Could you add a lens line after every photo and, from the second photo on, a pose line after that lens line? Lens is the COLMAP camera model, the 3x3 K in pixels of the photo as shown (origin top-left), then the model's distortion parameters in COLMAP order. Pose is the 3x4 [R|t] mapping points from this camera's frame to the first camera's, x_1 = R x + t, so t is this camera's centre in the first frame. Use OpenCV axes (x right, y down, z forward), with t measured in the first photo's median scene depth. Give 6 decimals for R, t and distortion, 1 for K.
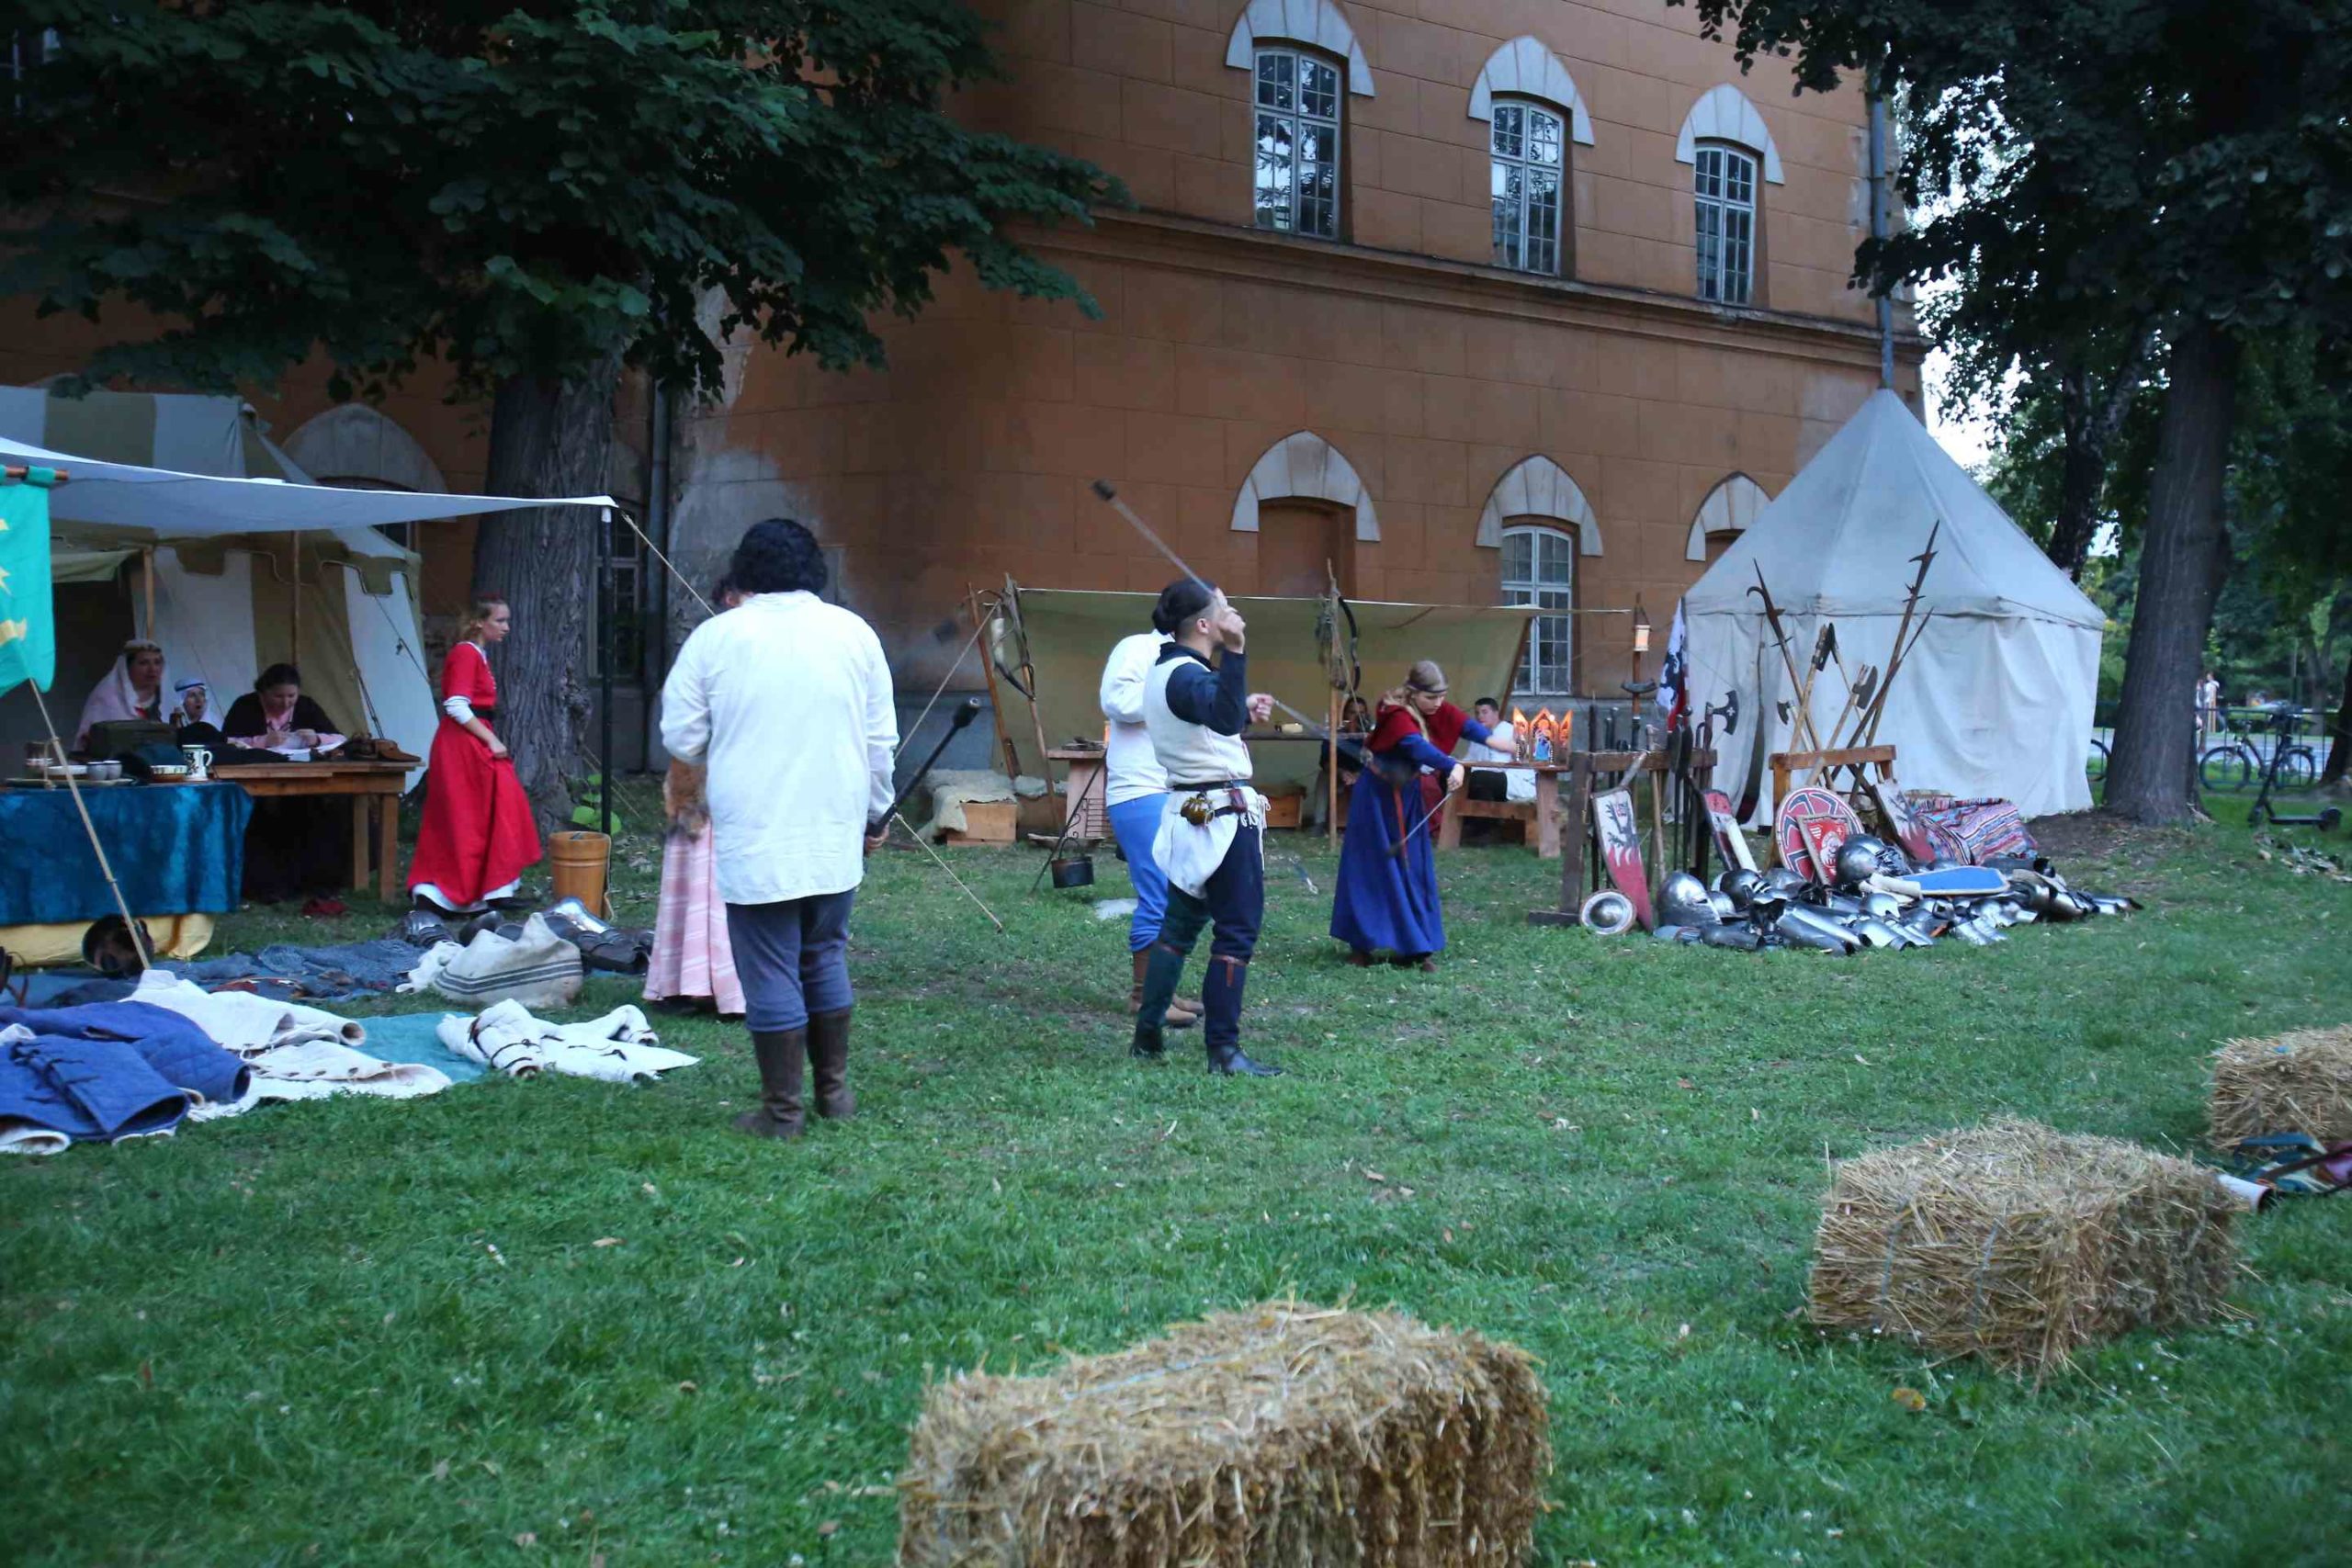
lens RADIAL K [[2276.0, 0, 1174.8], [0, 2276.0, 776.6], [0, 0, 1]] dist [0.012492, 0.000000]
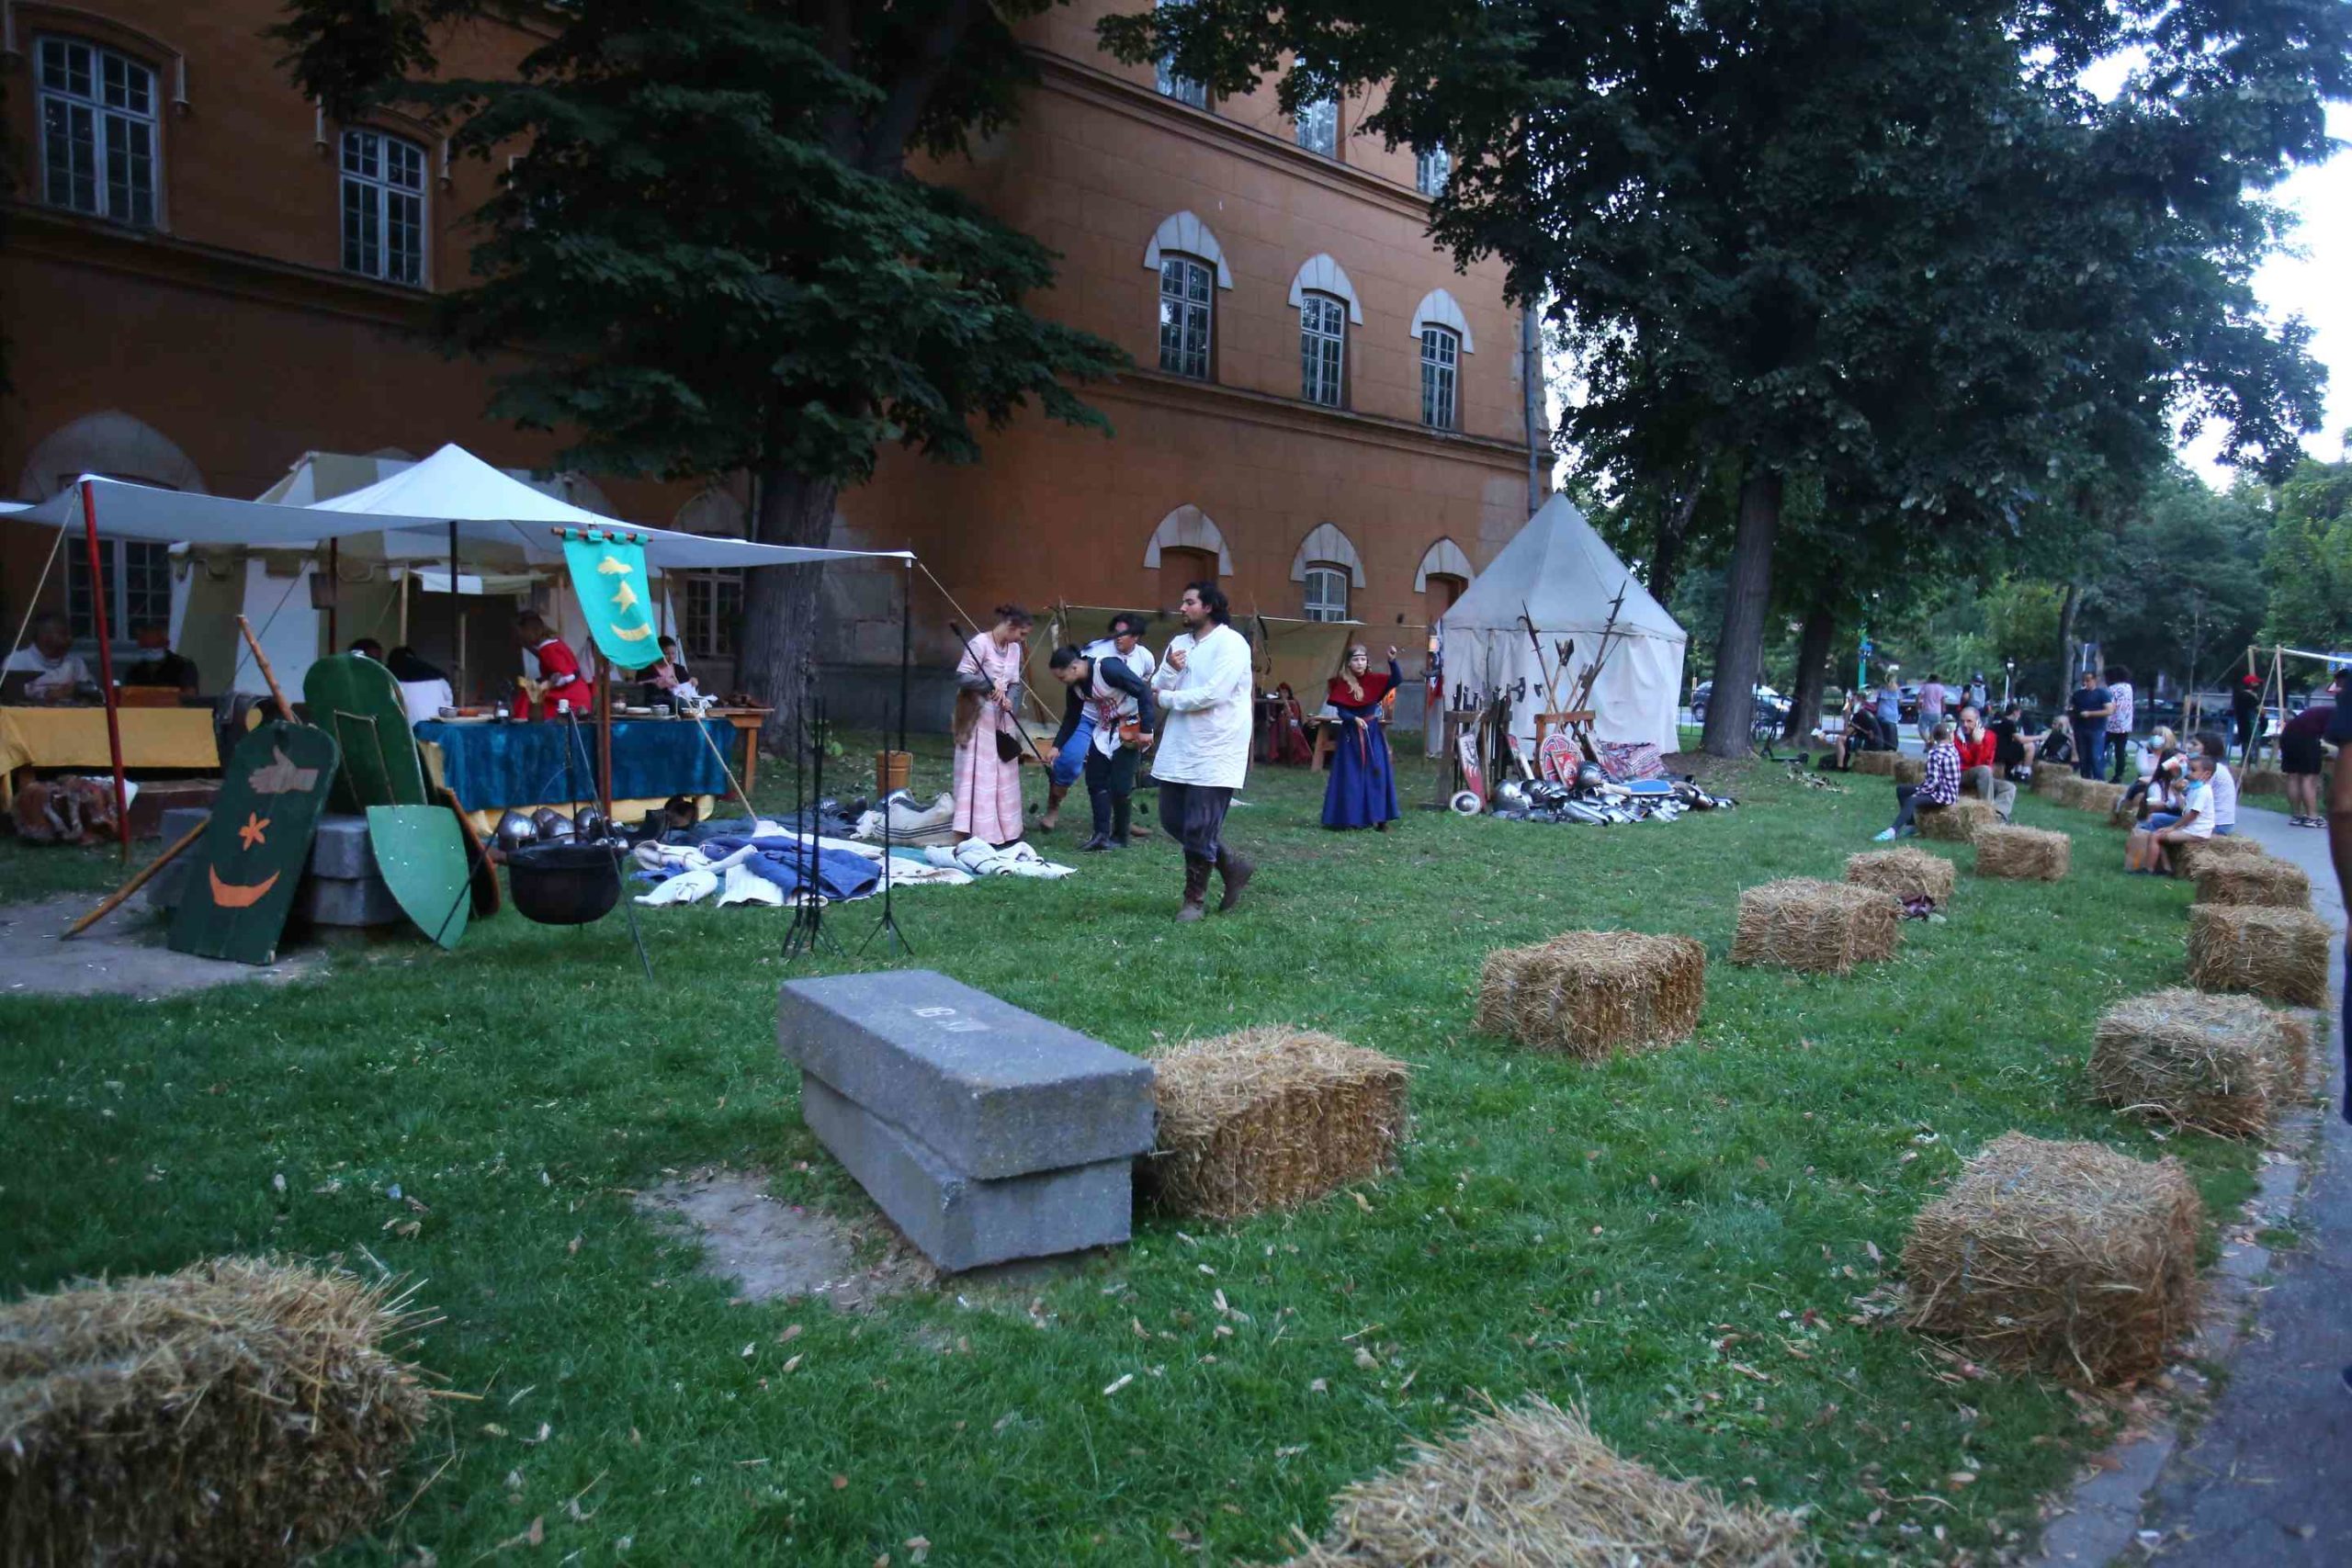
lens RADIAL K [[1647.4, 0, 1175.9], [0, 1647.4, 790.1], [0, 0, 1]] dist [-0.053936, -0.005409]
pose [[0.990012, 0.005721, 0.140870, -0.170881], [-0.010767, 0.999326, 0.035082, 0.006207], [-0.140575, -0.036249, 0.989406, -0.180373]]
